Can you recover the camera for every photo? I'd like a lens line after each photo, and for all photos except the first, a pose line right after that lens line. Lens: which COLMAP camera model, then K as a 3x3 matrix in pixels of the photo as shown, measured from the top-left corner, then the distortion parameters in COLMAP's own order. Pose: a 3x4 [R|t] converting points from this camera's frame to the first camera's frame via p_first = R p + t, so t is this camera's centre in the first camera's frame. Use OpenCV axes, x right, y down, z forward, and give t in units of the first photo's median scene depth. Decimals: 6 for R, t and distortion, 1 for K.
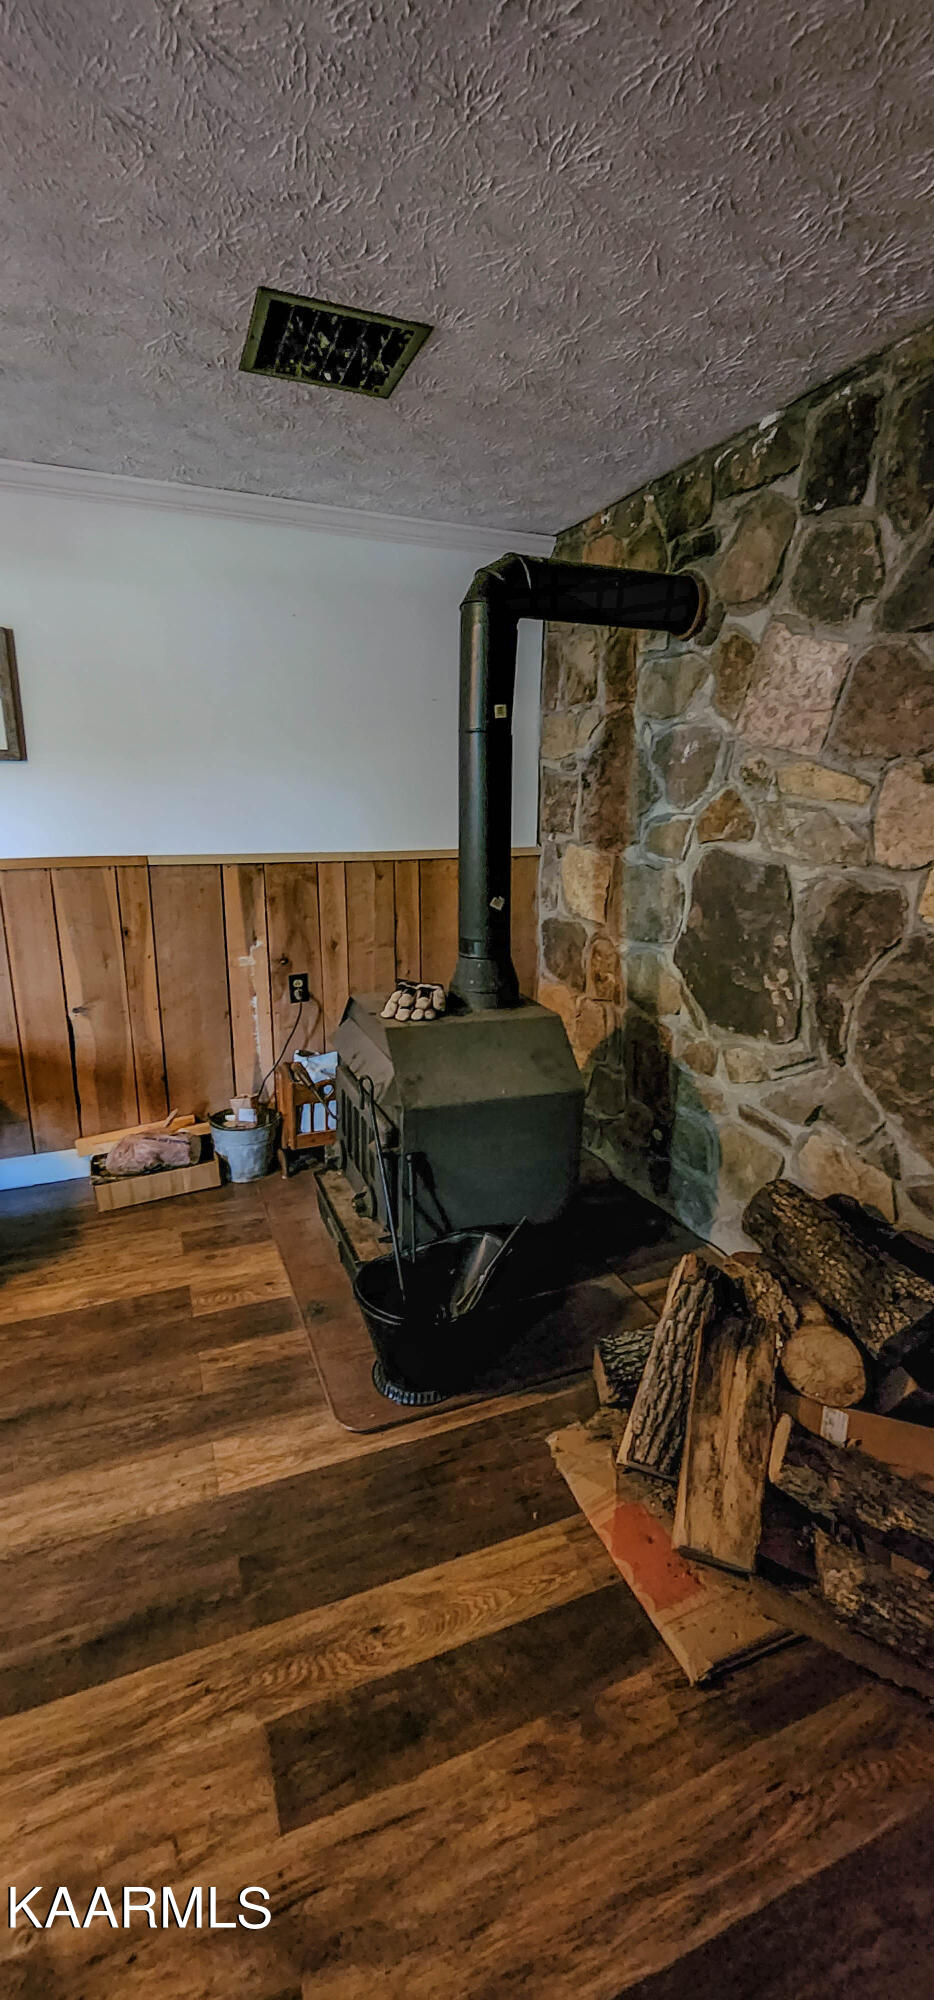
lens RADIAL K [[825.5, 0, 475.9], [0, 825.5, 992.7], [0, 0, 1]] dist [-0.001904, 0.000427]
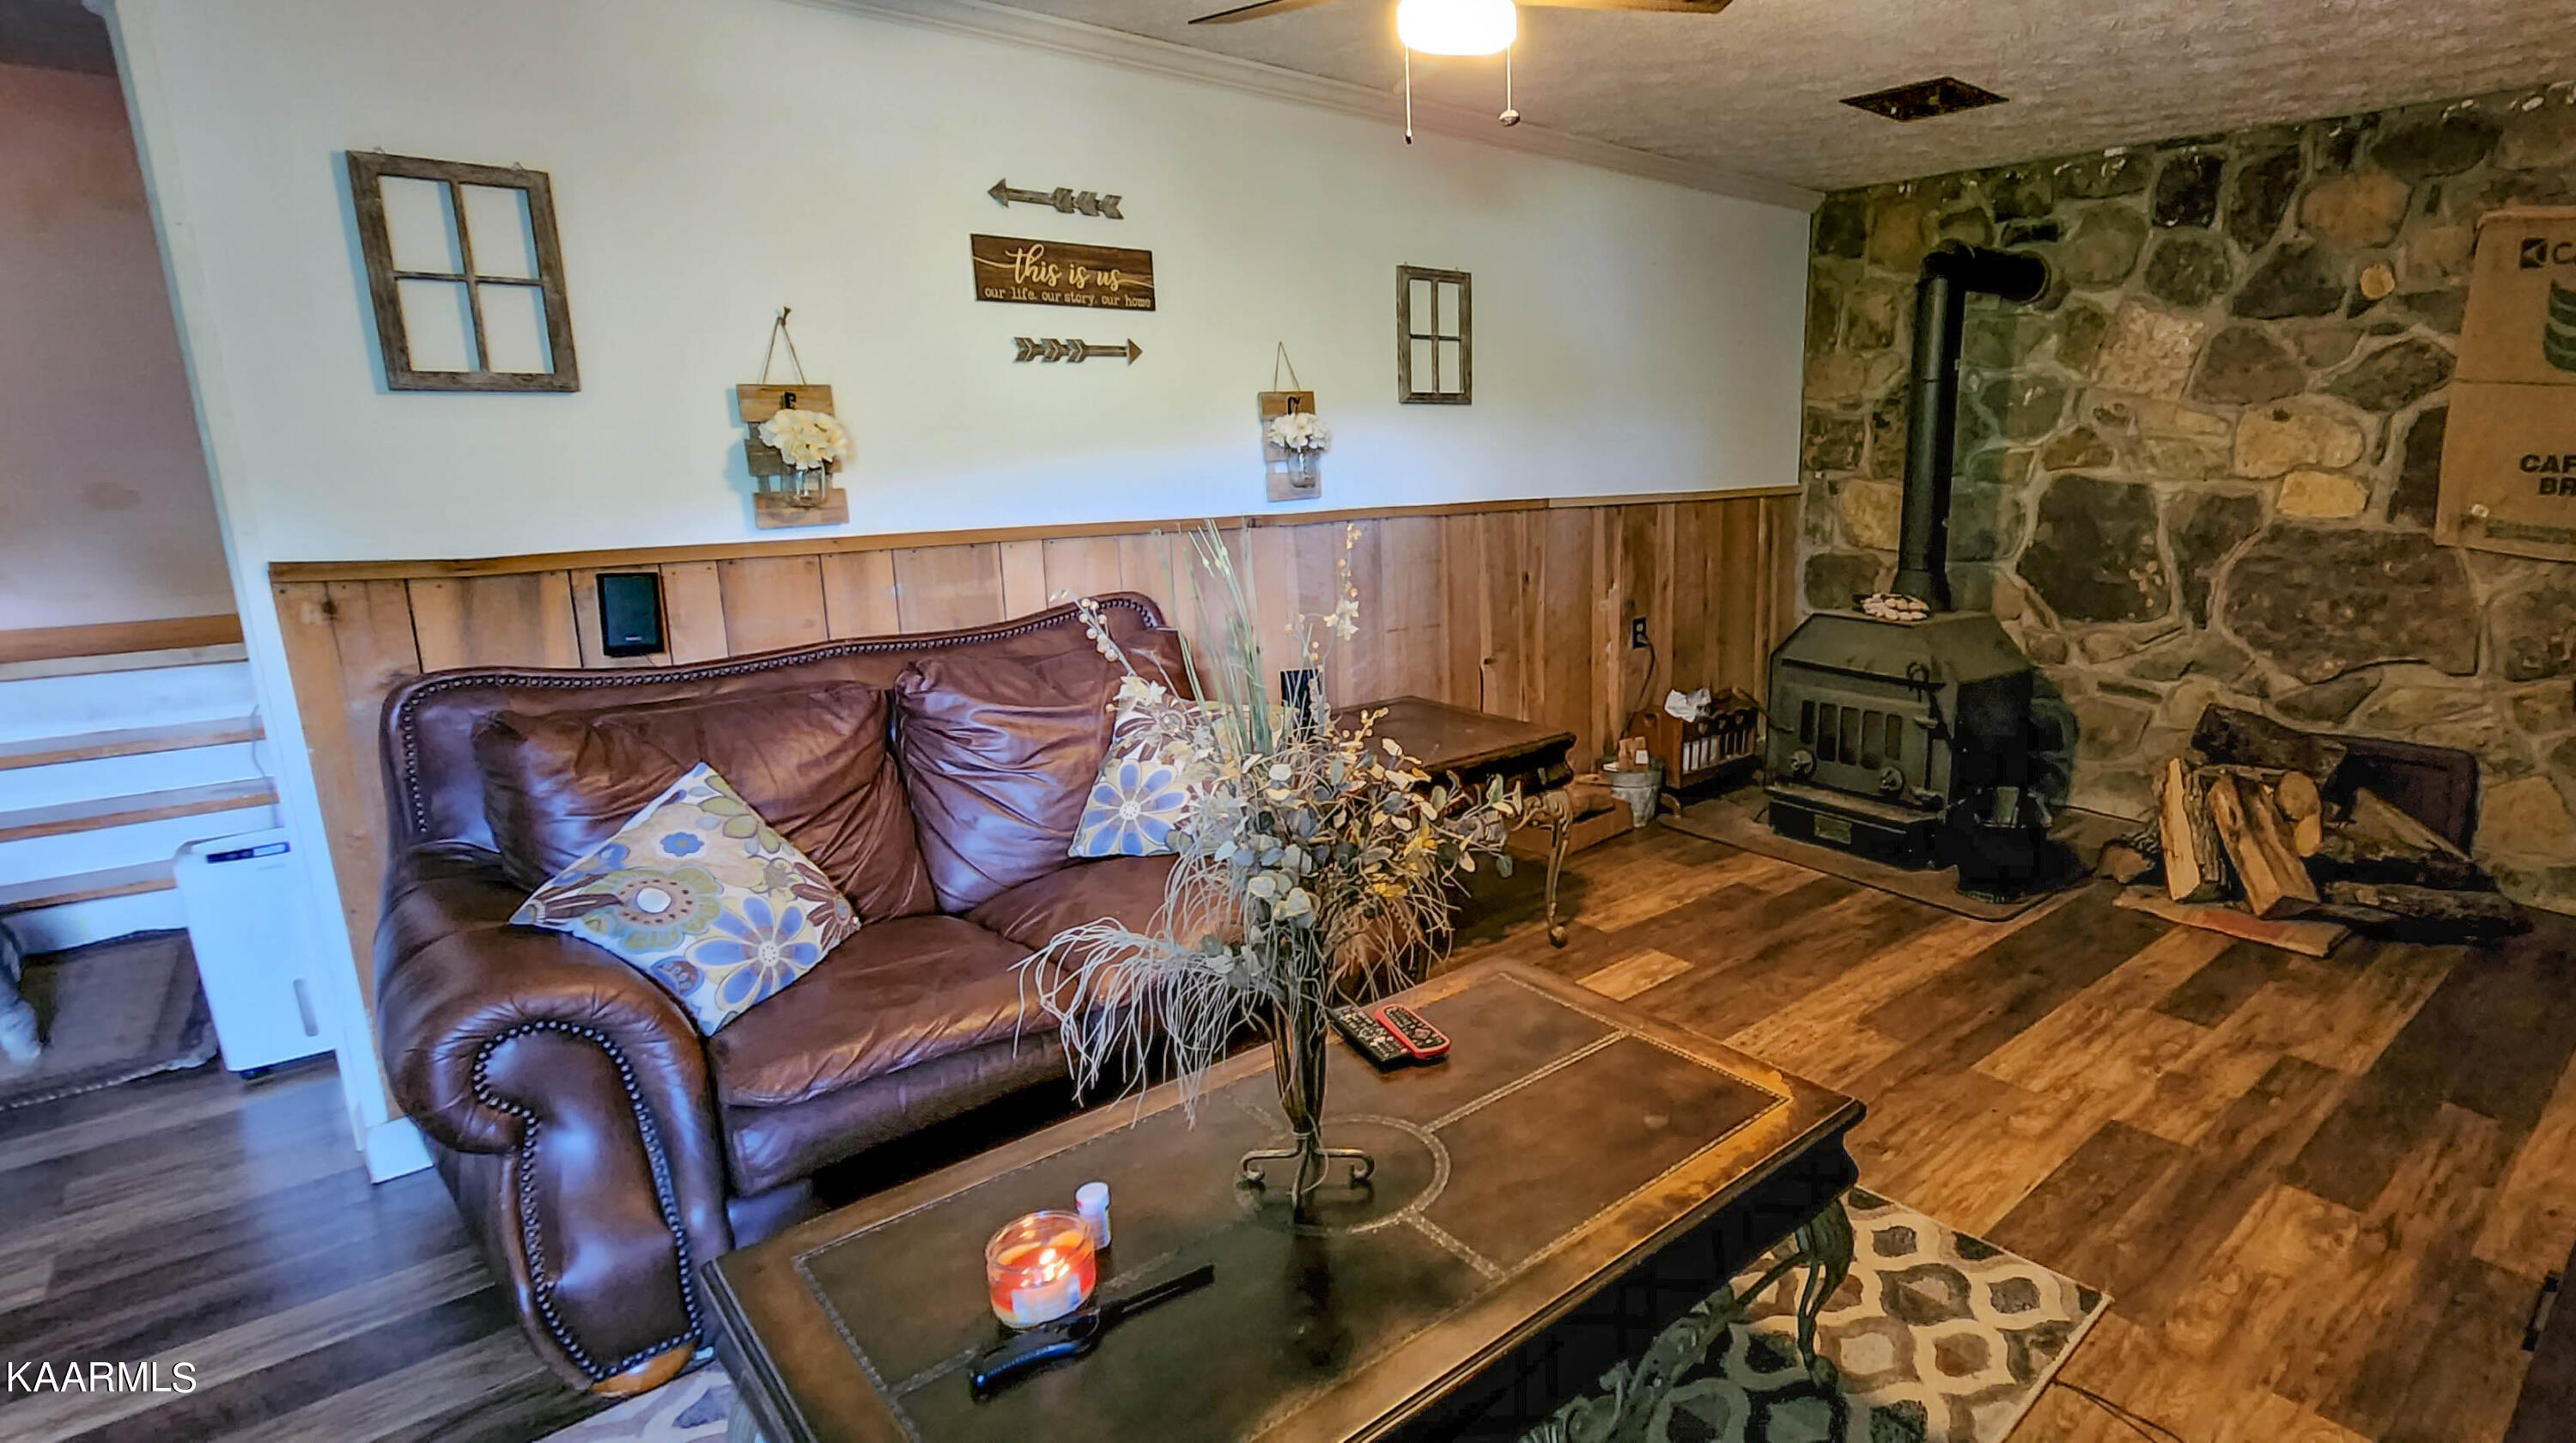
lens RADIAL K [[1271.8, 0, 1540.6], [0, 1271.8, 701.7], [0, 0, 1]] dist [-0.001371, -0.000009]
pose [[0.930963, -0.086348, 0.354756, -1.227773], [0.097677, 0.995118, -0.014114, 0.121841], [-0.351806, 0.047791, 0.934852, -0.516750]]
